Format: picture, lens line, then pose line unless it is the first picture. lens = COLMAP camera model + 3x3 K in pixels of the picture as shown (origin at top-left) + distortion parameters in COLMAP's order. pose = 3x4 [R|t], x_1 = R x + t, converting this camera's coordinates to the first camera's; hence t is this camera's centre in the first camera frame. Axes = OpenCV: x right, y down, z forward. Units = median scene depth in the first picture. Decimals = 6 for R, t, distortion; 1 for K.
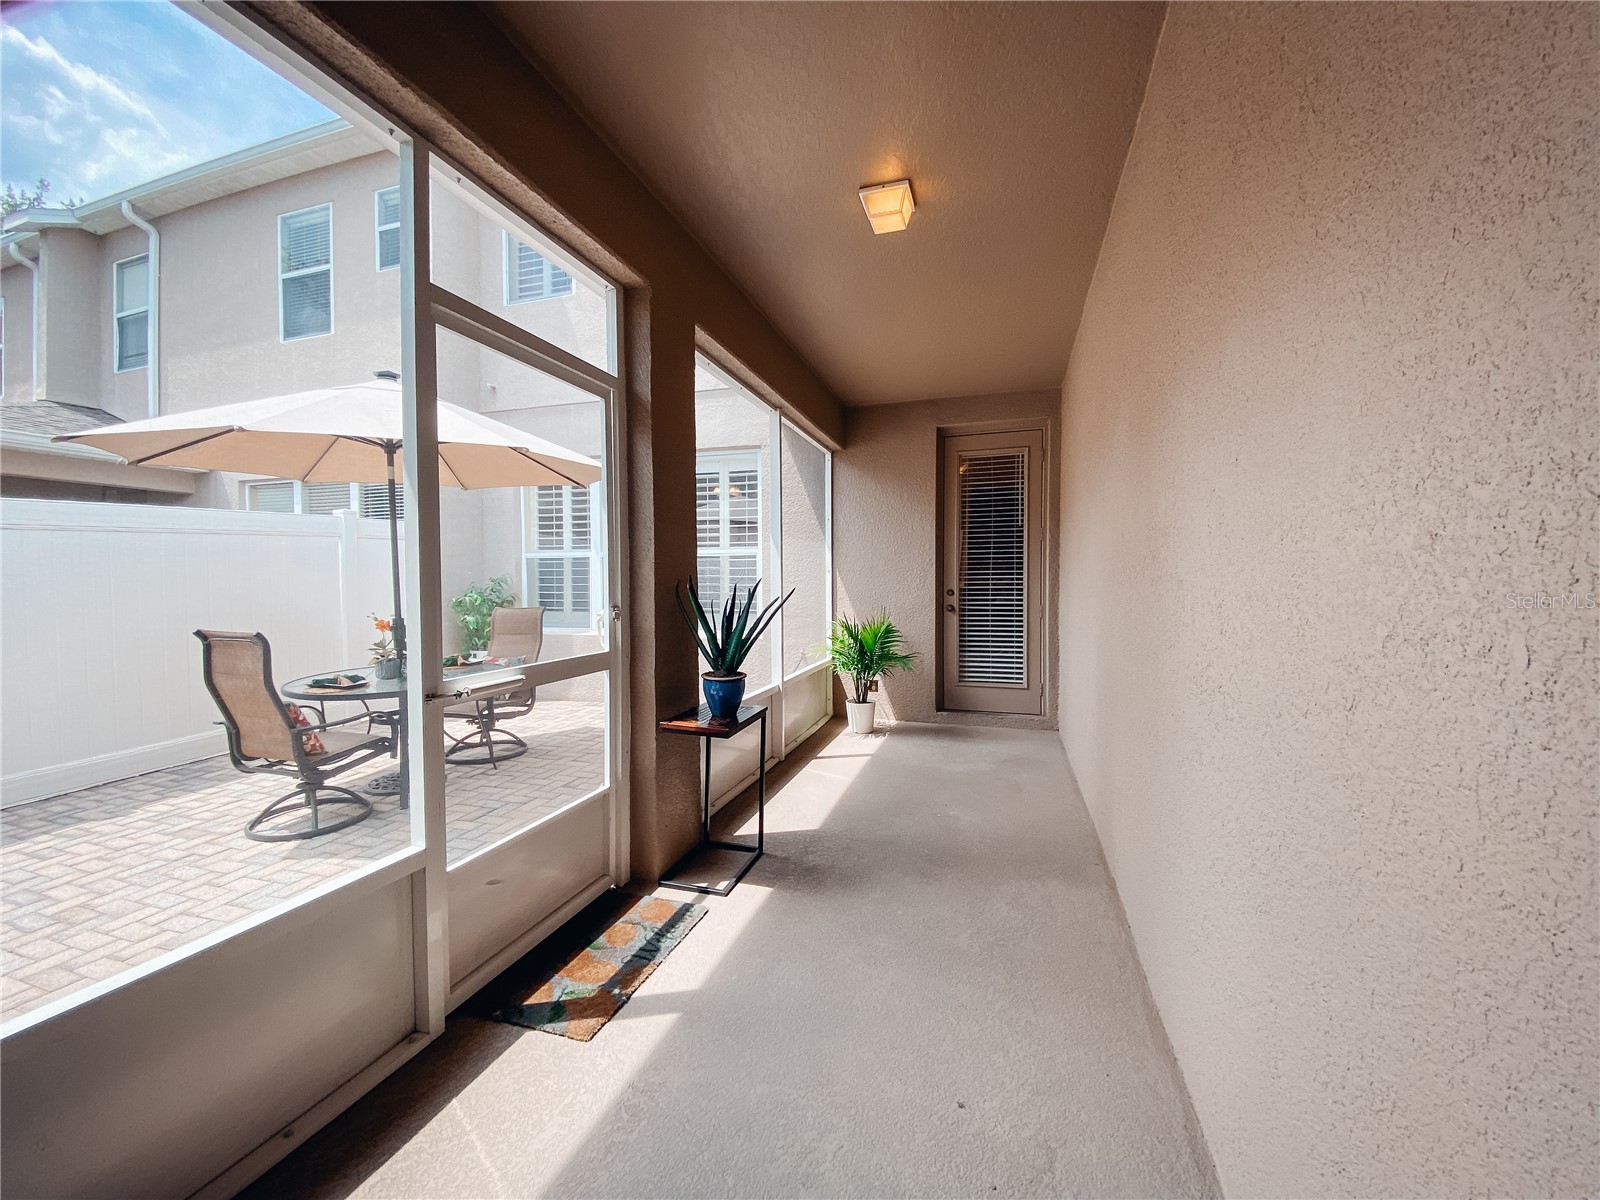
lens RADIAL K [[644.5, 0, 801.6], [0, 644.5, 598.0], [0, 0, 1]] dist [0.027212, -0.024785]
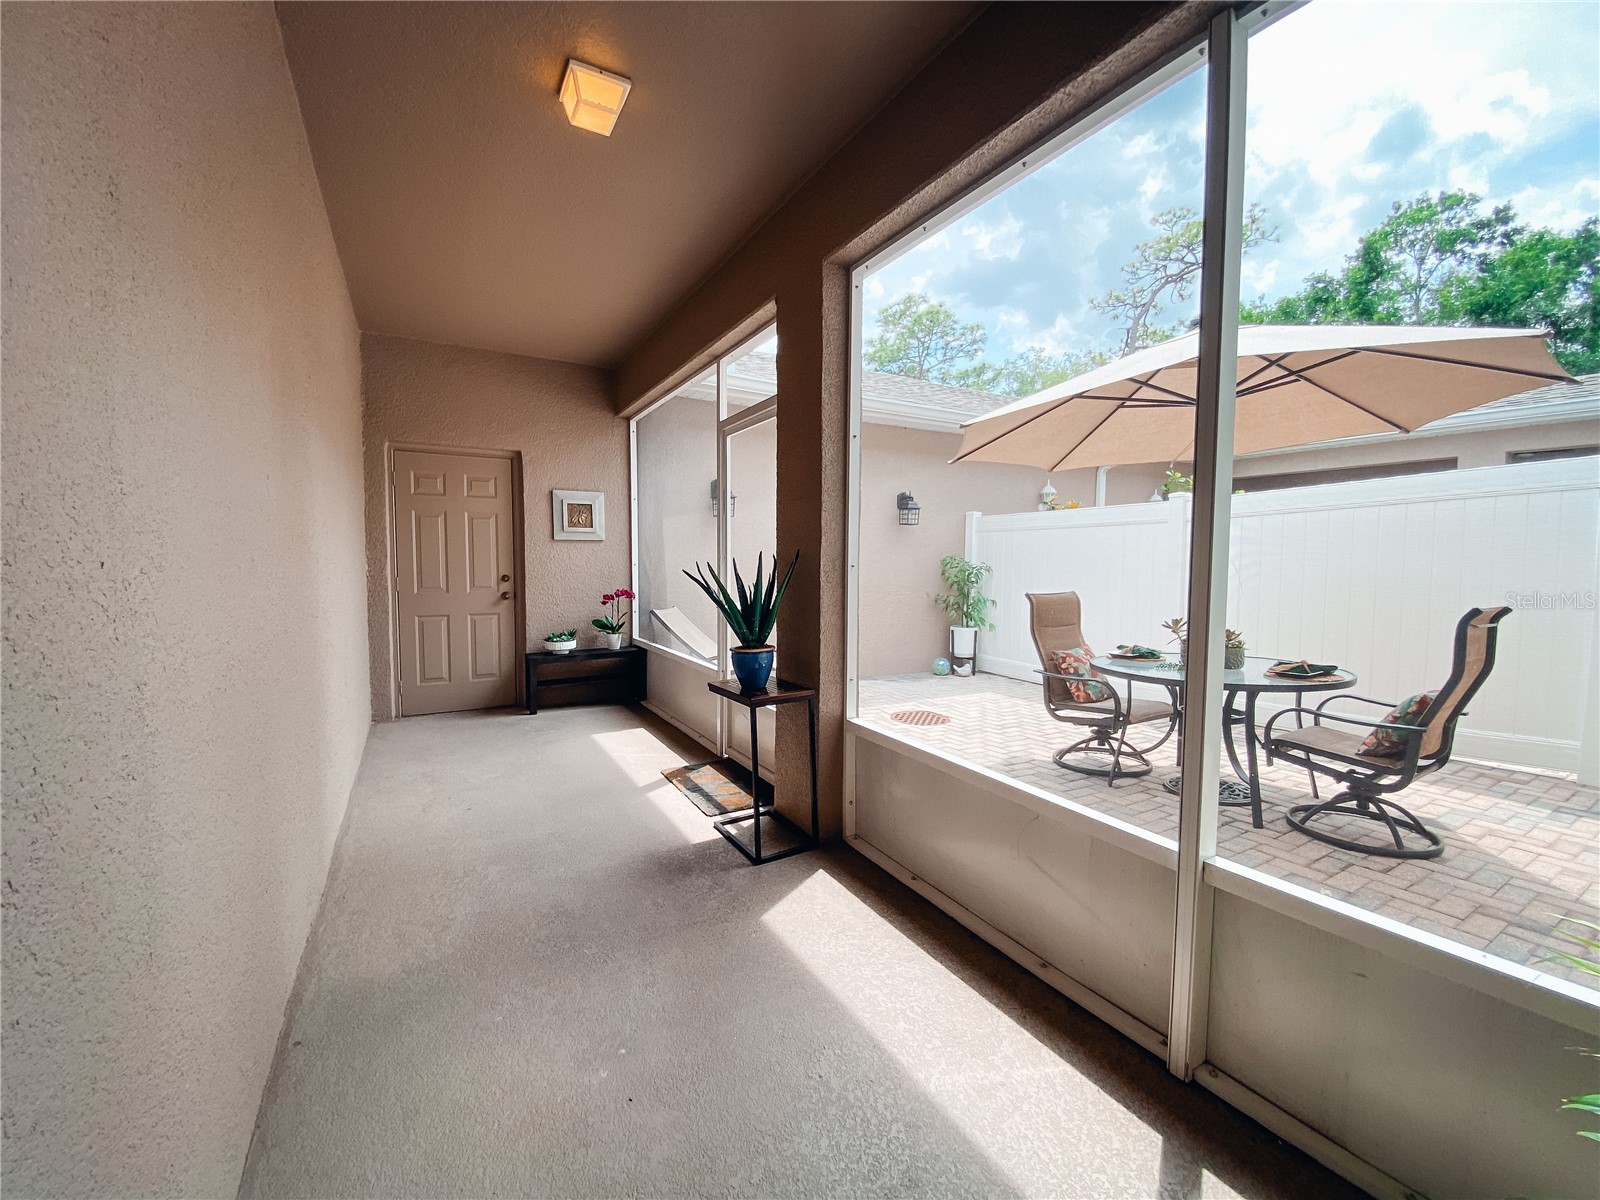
lens RADIAL K [[644.5, 0, 801.6], [0, 644.5, 598.0], [0, 0, 1]] dist [0.027212, -0.024785]
pose [[-0.677682, 0.044372, -0.734015, 0.523659], [-0.025061, 0.996204, 0.083359, -0.043500], [0.734928, 0.074887, -0.673997, 1.596184]]
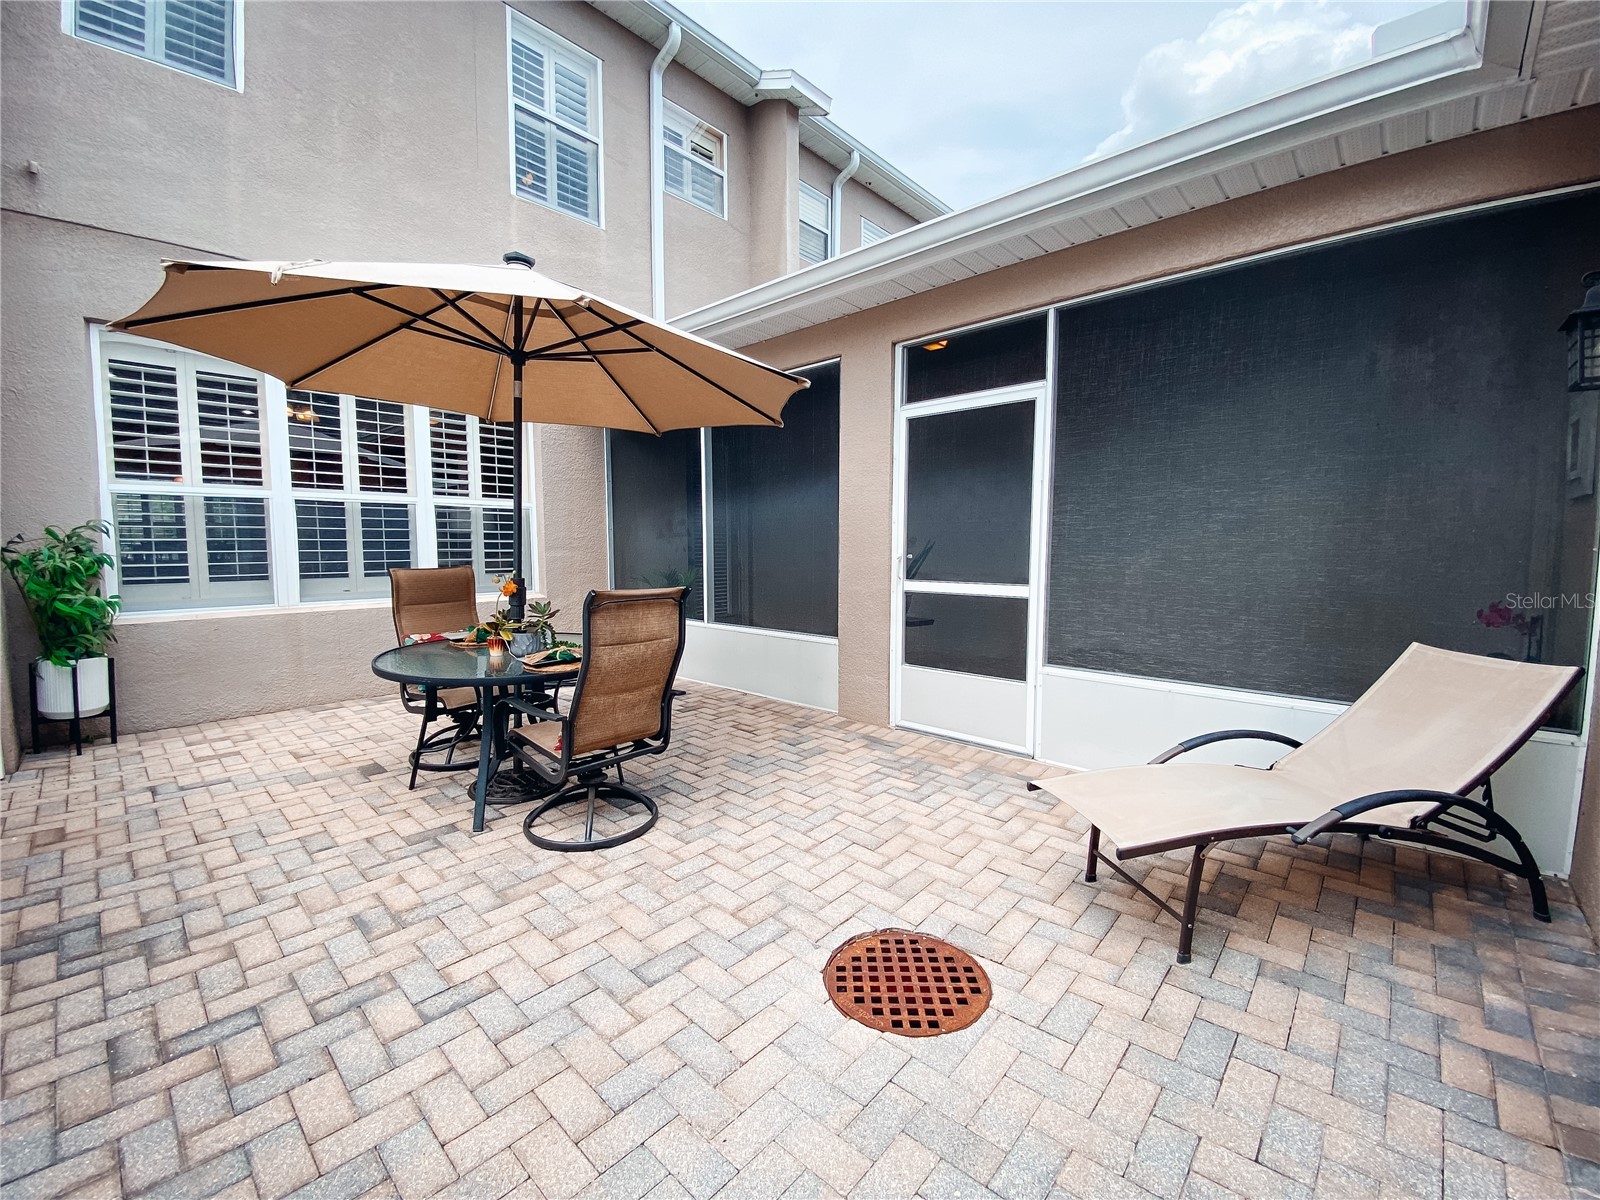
lens RADIAL K [[649.7, 0, 803.3], [0, 649.7, 621.7], [0, 0, 1]] dist [0.000429, 0.000038]
pose [[0.428961, -0.107614, 0.896890, -1.593052], [0.015439, 0.993607, 0.111835, -0.006816], [-0.903191, -0.034126, 0.427880, 0.470071]]
